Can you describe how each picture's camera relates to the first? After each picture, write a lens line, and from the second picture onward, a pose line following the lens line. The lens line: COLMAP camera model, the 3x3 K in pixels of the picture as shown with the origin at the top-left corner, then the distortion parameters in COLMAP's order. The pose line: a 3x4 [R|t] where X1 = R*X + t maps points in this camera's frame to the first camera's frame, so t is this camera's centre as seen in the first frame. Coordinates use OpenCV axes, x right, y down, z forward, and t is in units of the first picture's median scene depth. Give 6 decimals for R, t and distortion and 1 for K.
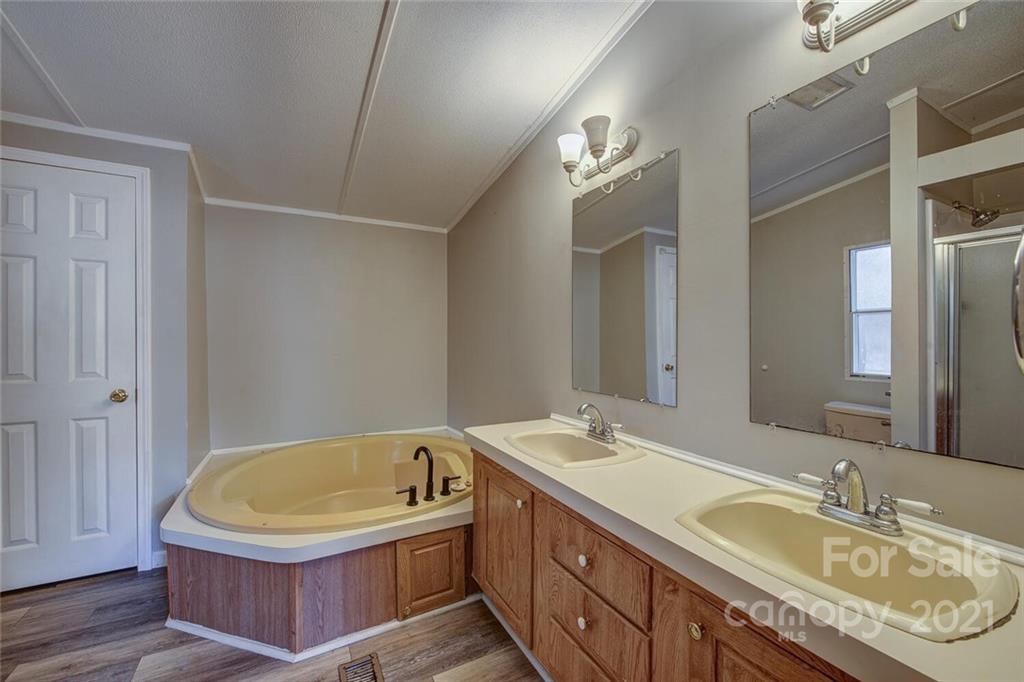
lens RADIAL K [[407.0, 0, 514.7], [0, 407.0, 342.2], [0, 0, 1]] dist [-0.003177, -0.003199]
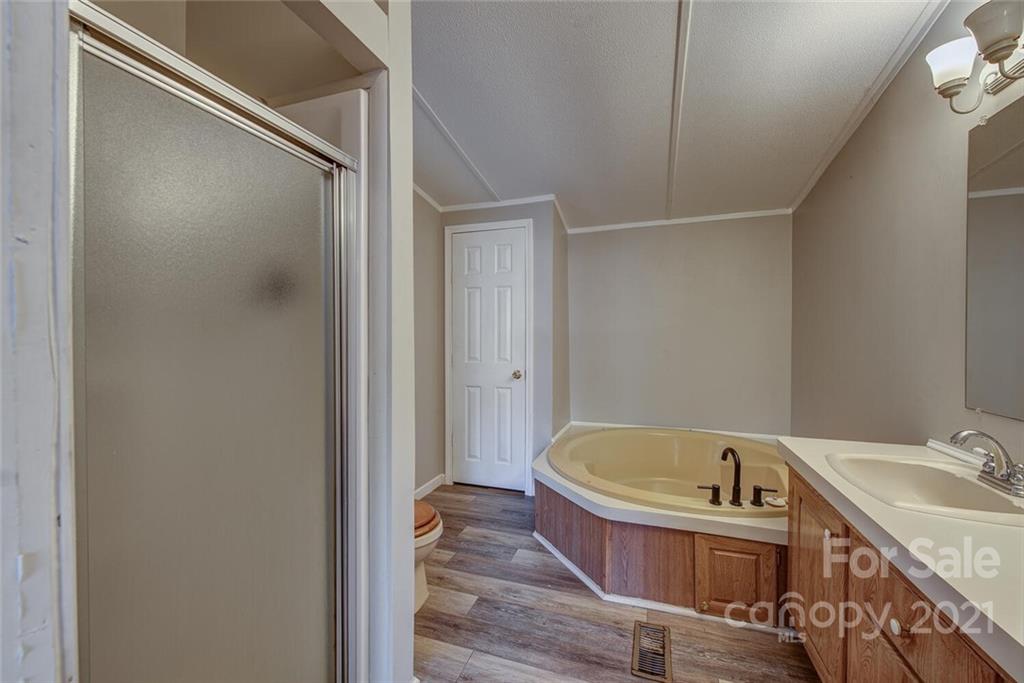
lens RADIAL K [[404.5, 0, 514.3], [0, 404.5, 340.3], [0, 0, 1]] dist [-0.000098, -0.000432]
pose [[0.672986, 0.004527, -0.739641, 0.151793], [-0.002835, 0.999990, 0.003541, 0.000212], [0.739650, -0.000286, 0.672992, -0.023363]]
